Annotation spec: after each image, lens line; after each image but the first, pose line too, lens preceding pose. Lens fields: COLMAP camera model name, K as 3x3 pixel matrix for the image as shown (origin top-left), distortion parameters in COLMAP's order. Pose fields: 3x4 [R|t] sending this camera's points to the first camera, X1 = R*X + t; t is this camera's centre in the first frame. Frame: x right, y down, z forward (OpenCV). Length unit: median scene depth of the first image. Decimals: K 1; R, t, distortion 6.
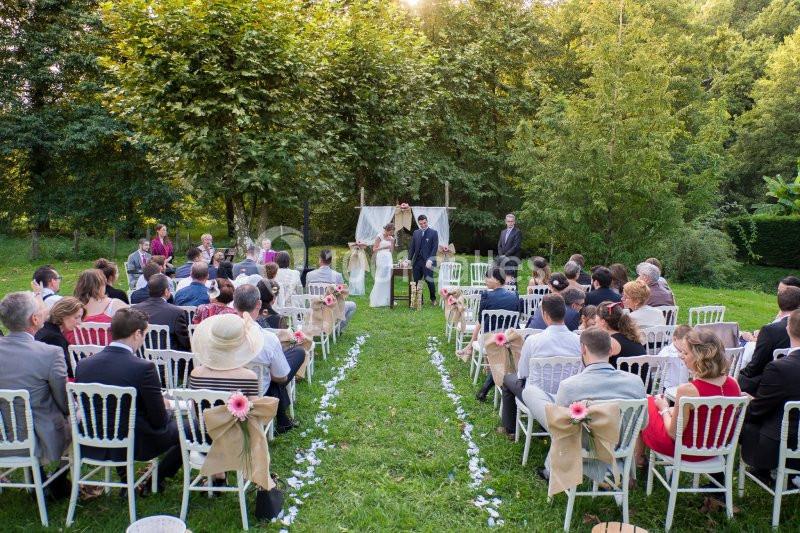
lens RADIAL K [[840.8, 0, 399.0], [0, 840.8, 279.1], [0, 0, 1]] dist [0.012505, 0.008800]
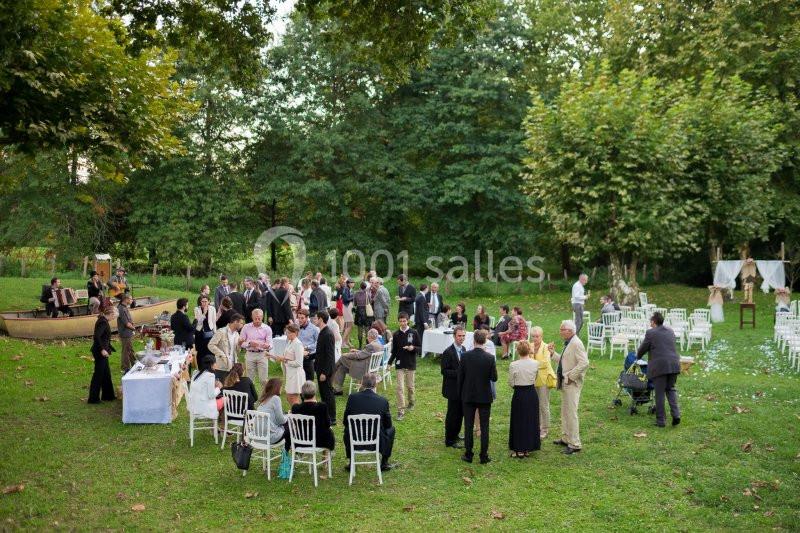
lens RADIAL K [[840.8, 0, 399.0], [0, 840.8, 279.1], [0, 0, 1]] dist [0.012505, 0.008800]
pose [[0.924397, -0.005088, -0.381397, 0.000723], [-0.011905, 0.999039, -0.042181, 0.009523], [0.381245, 0.043533, 0.923448, -0.416434]]
